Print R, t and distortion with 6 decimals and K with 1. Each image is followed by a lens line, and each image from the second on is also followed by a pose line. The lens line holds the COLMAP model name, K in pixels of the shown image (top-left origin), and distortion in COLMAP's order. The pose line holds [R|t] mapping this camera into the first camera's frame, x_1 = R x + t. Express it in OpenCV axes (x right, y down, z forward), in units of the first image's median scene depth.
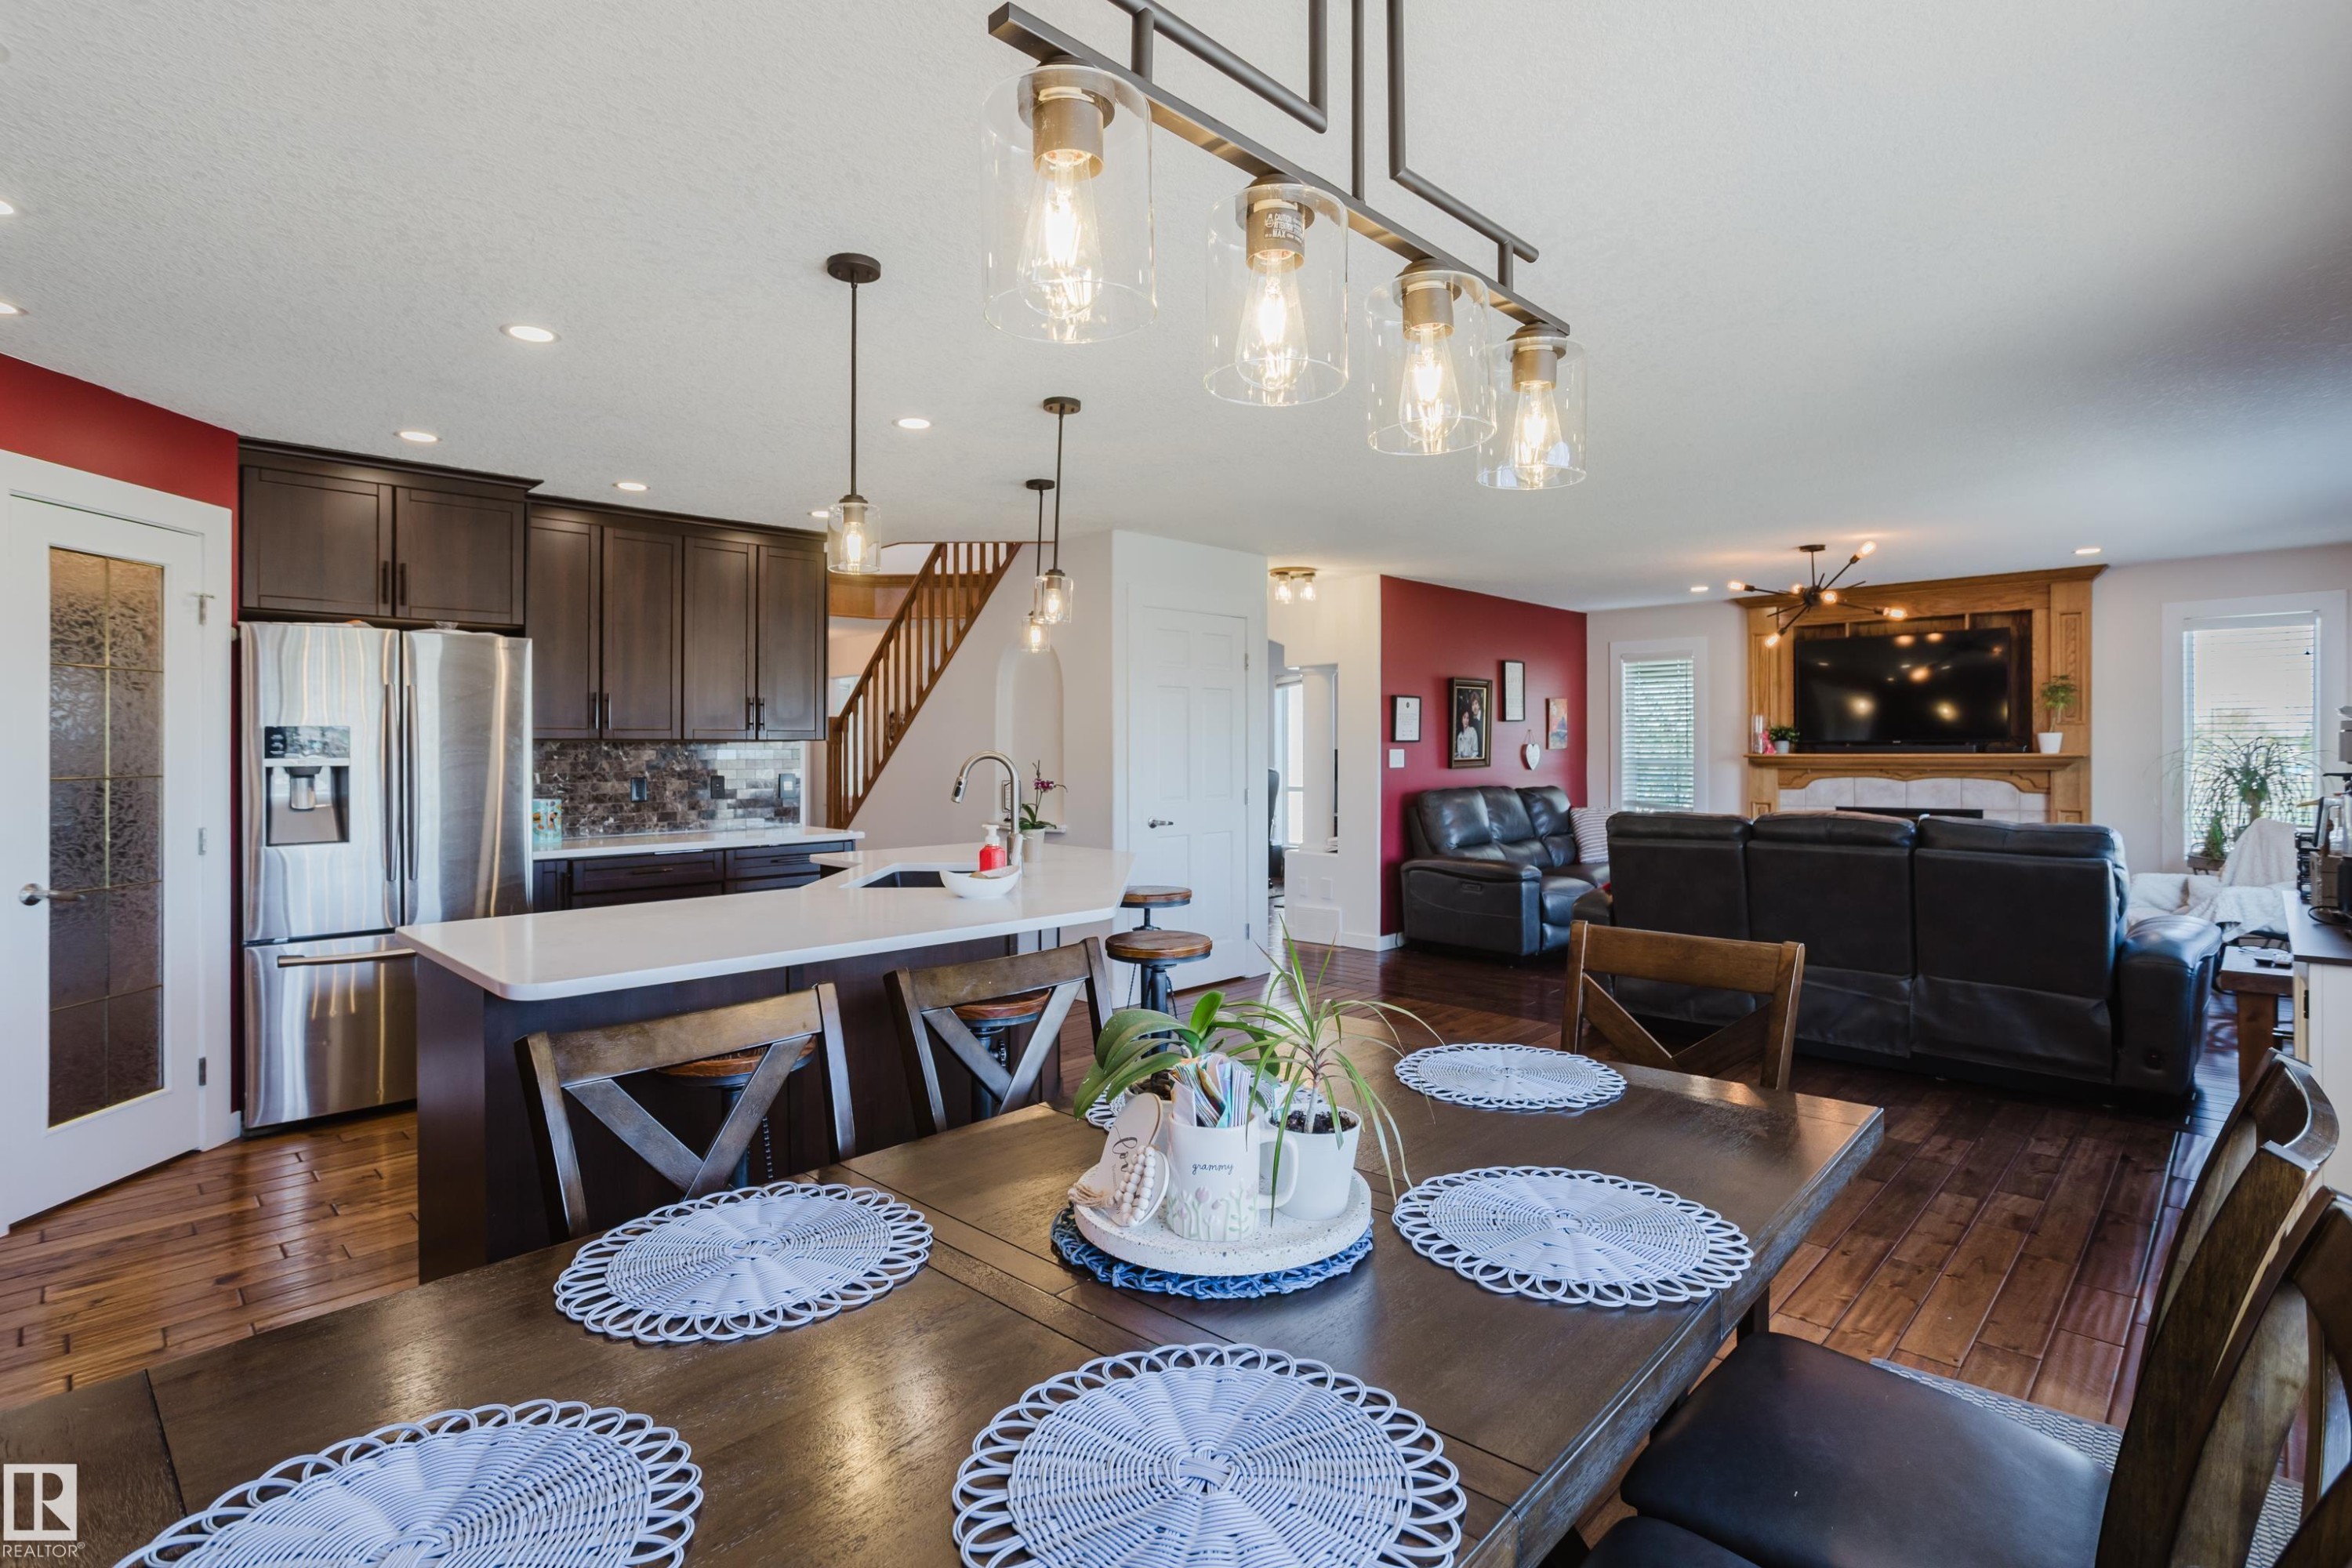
lens RADIAL K [[1144.7, 0, 1170.5], [0, 1144.7, 759.7], [0, 0, 1]] dist [-0.046841, 0.030524]
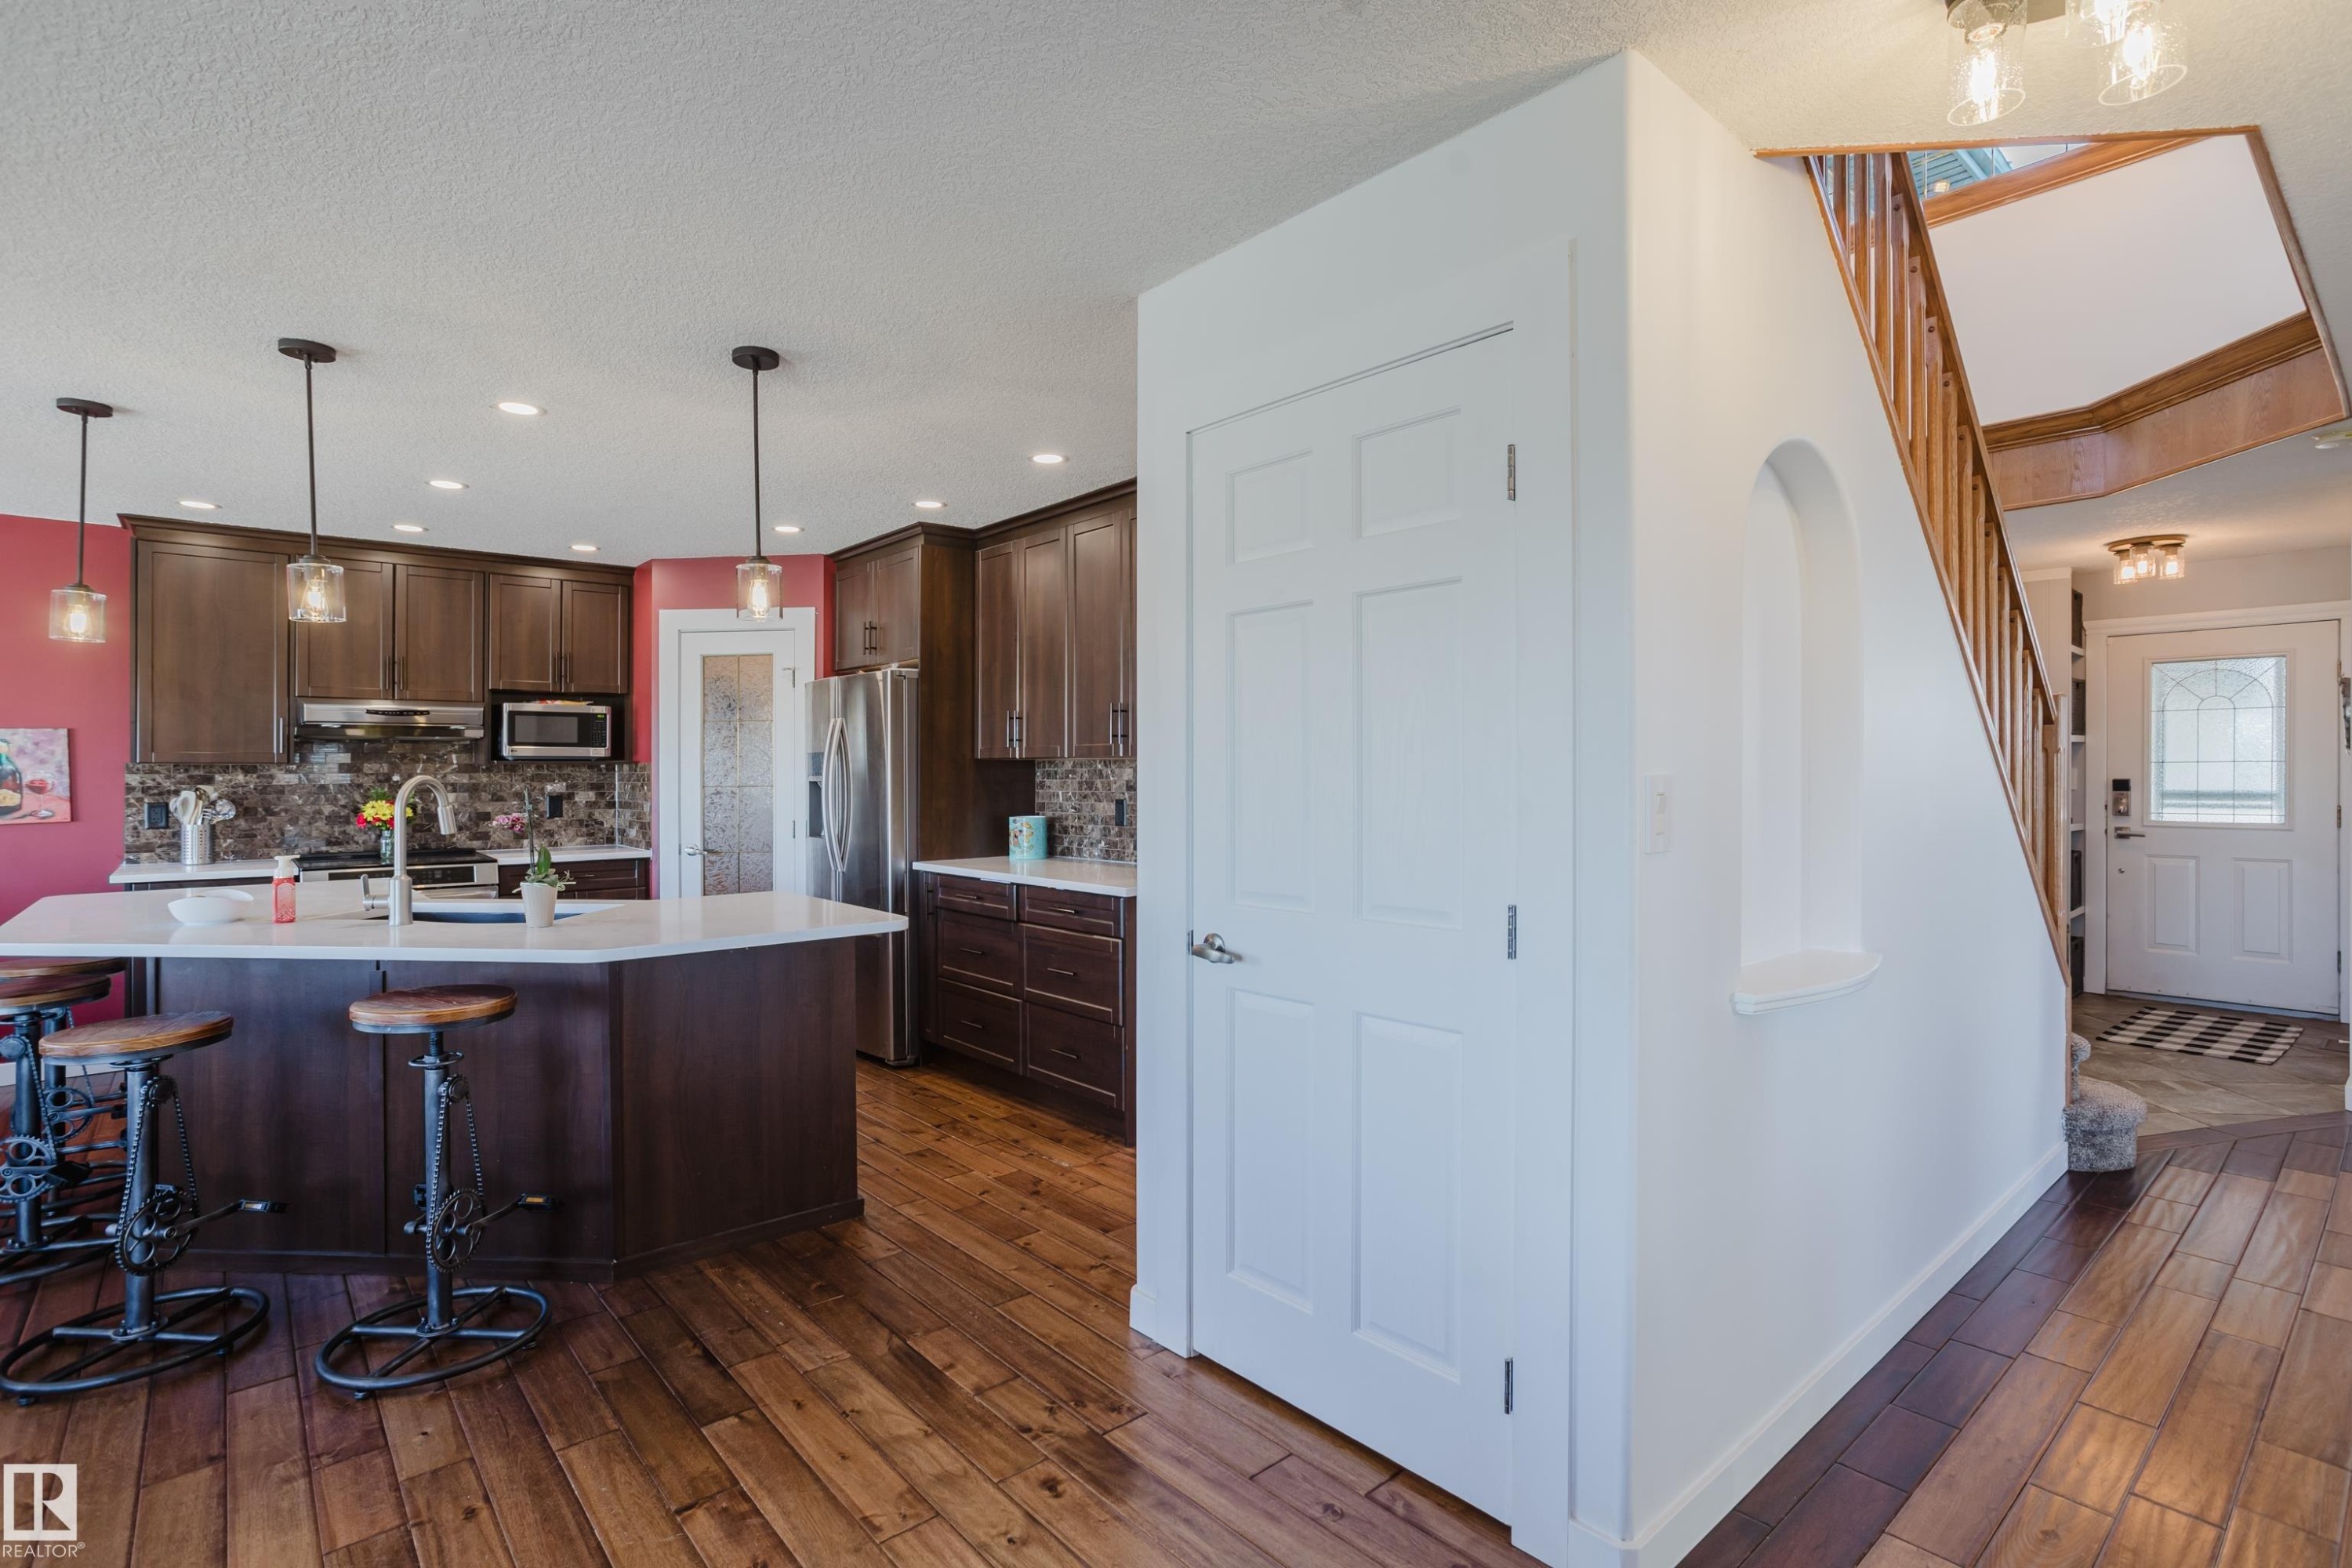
lens RADIAL K [[1144.7, 0, 1170.5], [0, 1144.7, 759.7], [0, 0, 1]] dist [-0.046841, 0.030524]
pose [[-0.071266, -0.003422, -0.997451, 0.327152], [-0.004859, 0.999983, -0.003083, -0.009719], [0.997446, 0.004626, -0.071281, 0.850499]]
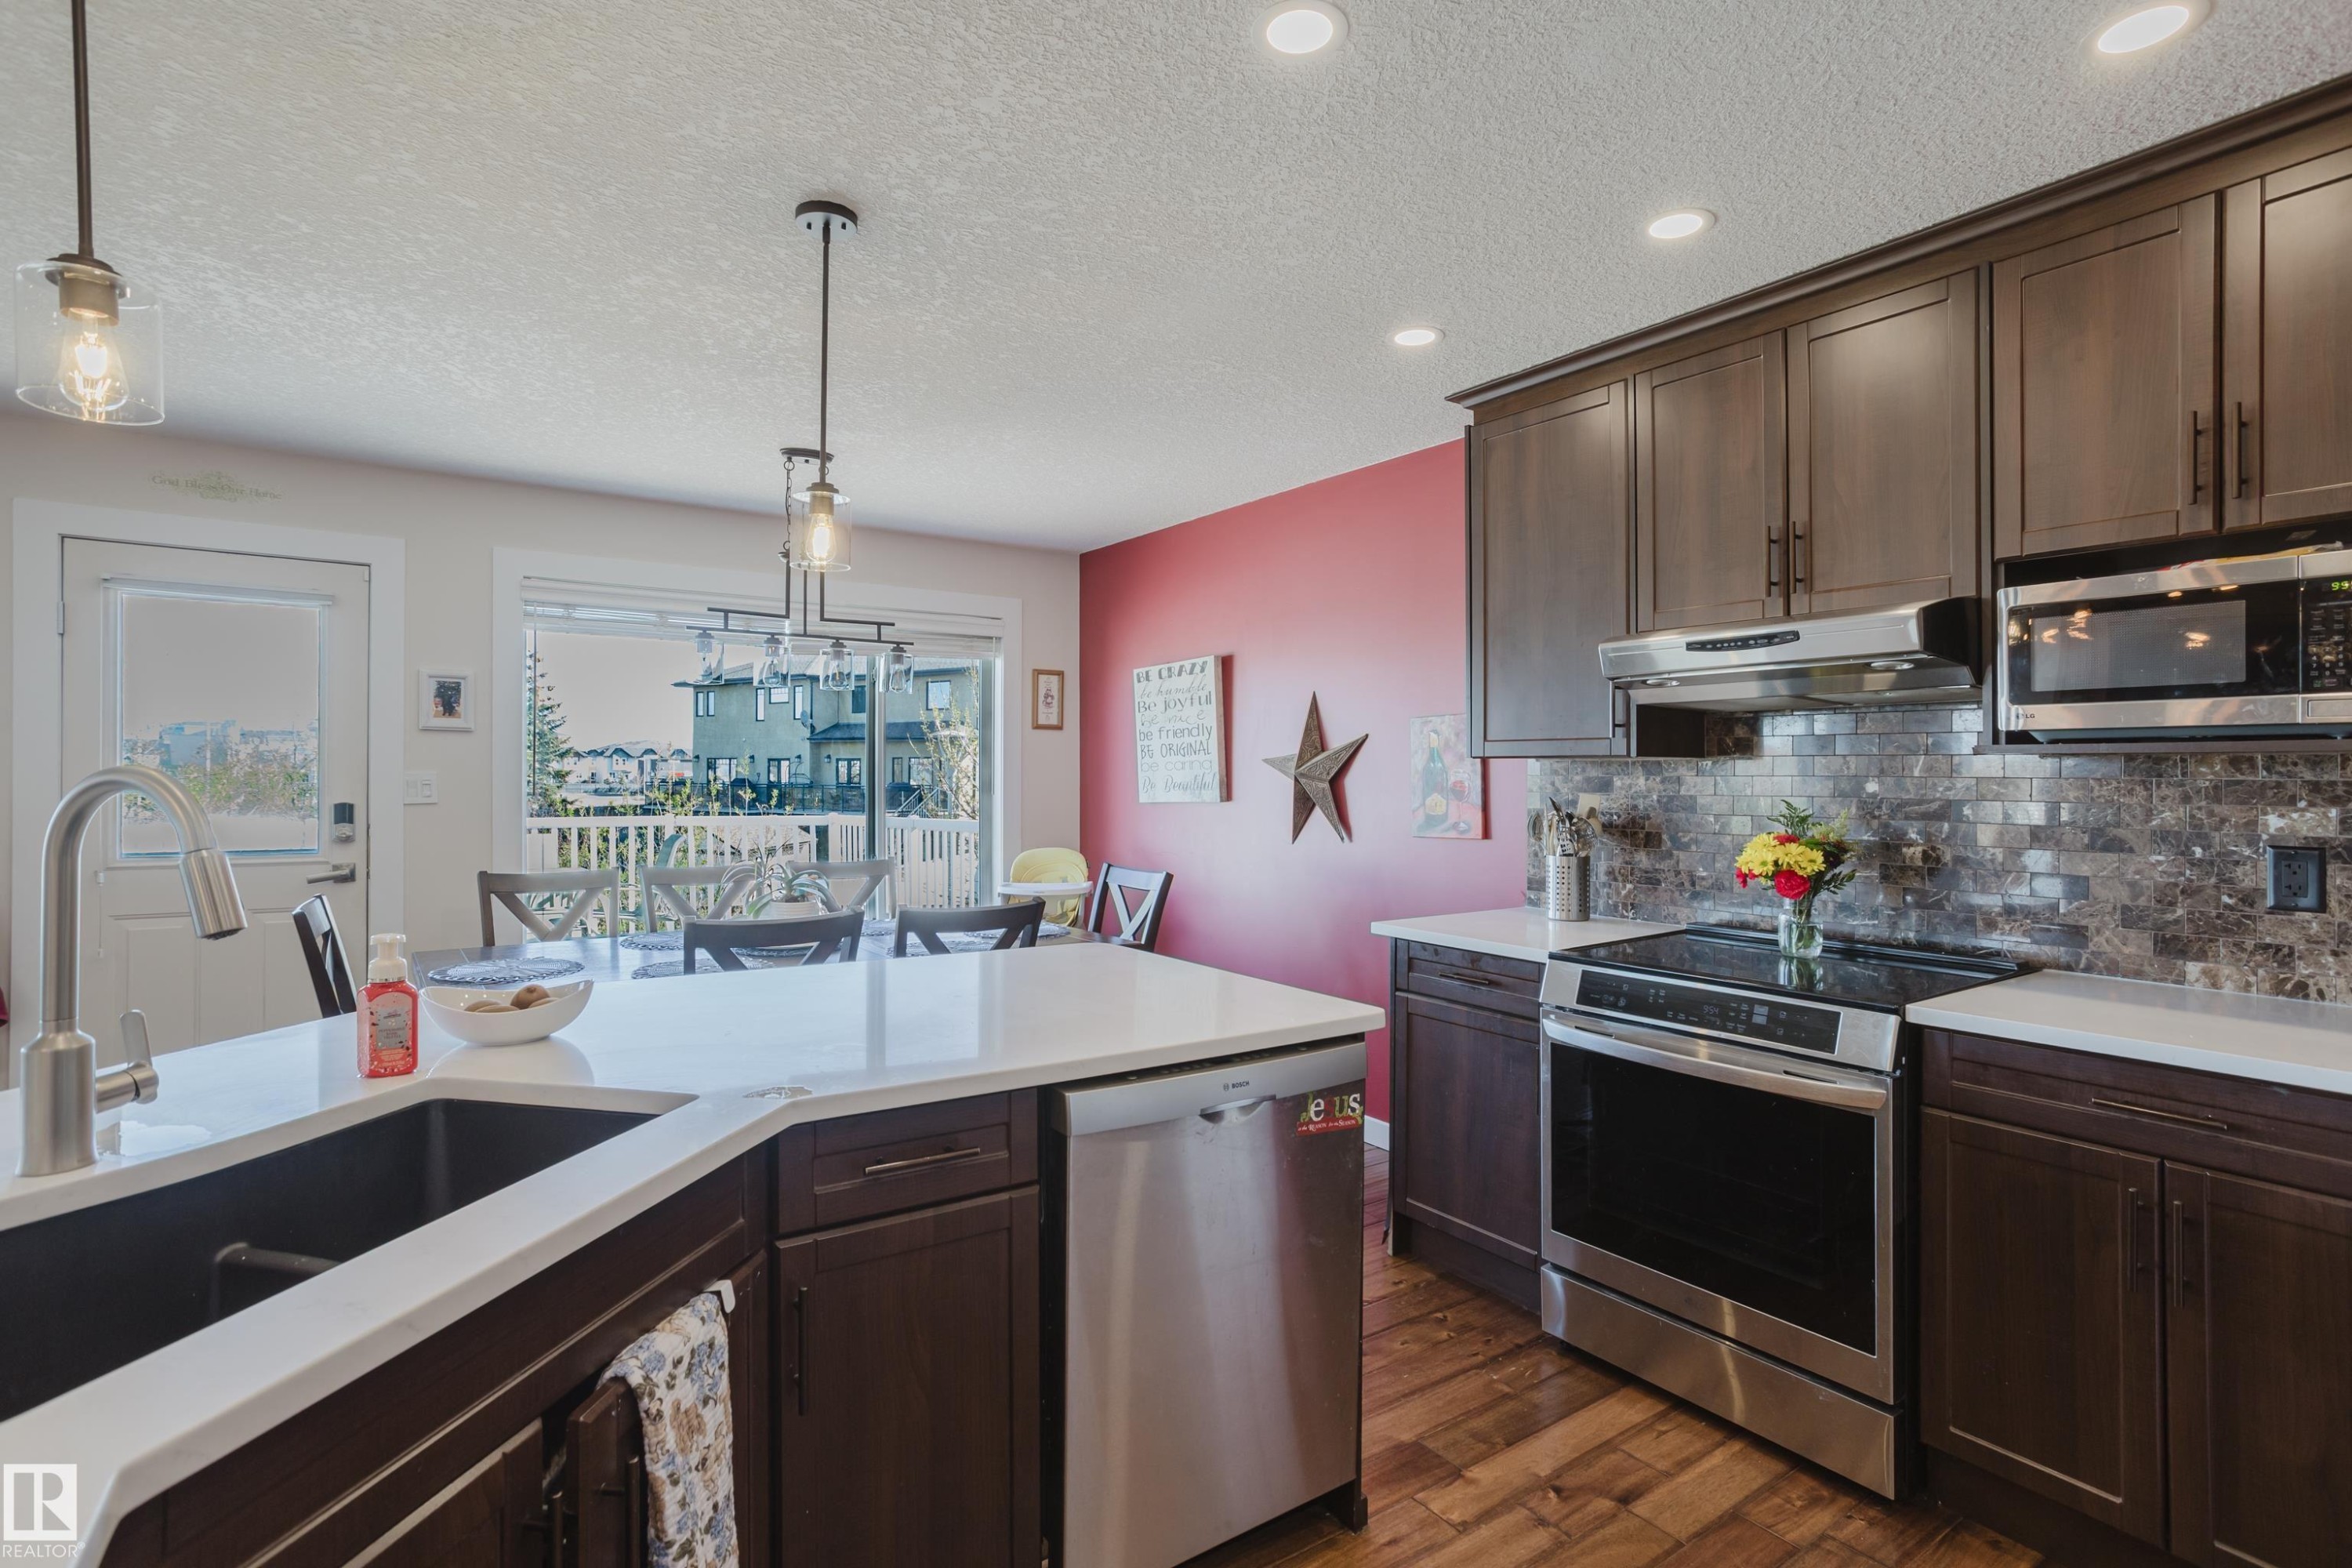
lens RADIAL K [[1144.7, 0, 1170.5], [0, 1144.7, 759.7], [0, 0, 1]] dist [-0.046841, 0.030524]
pose [[-0.982727, 0.001451, 0.185057, -0.242793], [0.000253, 0.999979, -0.006498, -0.003420], [-0.185062, -0.006339, -0.982706, 0.667013]]
